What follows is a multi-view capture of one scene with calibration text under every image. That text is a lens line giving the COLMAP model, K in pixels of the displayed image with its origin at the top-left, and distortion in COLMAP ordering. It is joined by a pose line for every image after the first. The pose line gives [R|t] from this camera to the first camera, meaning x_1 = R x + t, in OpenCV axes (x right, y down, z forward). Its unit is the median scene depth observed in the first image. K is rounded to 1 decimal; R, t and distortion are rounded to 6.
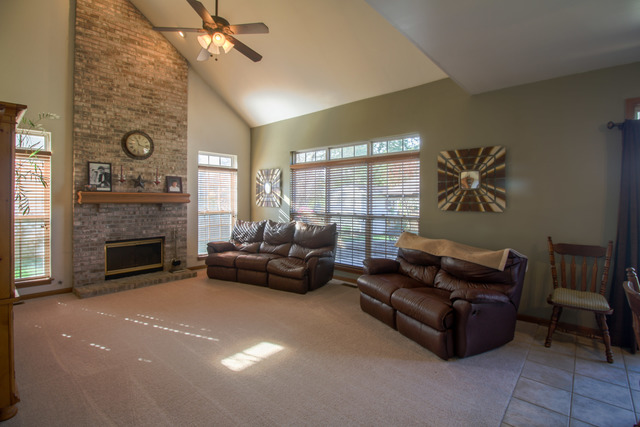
lens RADIAL K [[309.2, 0, 306.9], [0, 309.2, 202.2], [0, 0, 1]] dist [-0.004313, -0.001308]
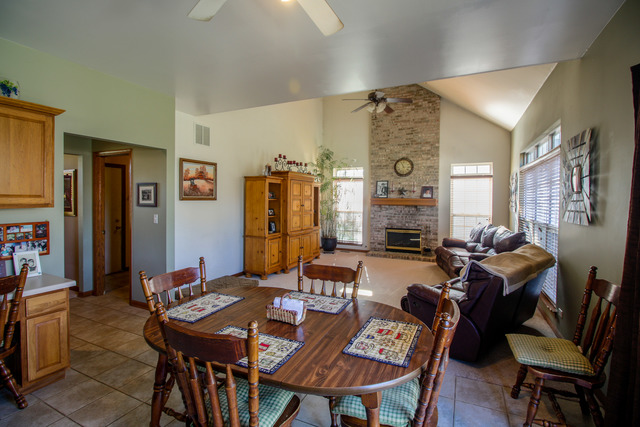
lens RADIAL K [[309.2, 0, 319.3], [0, 309.2, 210.4], [0, 0, 1]] dist [-0.004313, -0.001308]
pose [[0.275336, 0.035226, -0.960703, 0.795078], [-0.015578, 0.999361, 0.032179, -0.014299], [0.961222, 0.006106, 0.275708, 0.175237]]
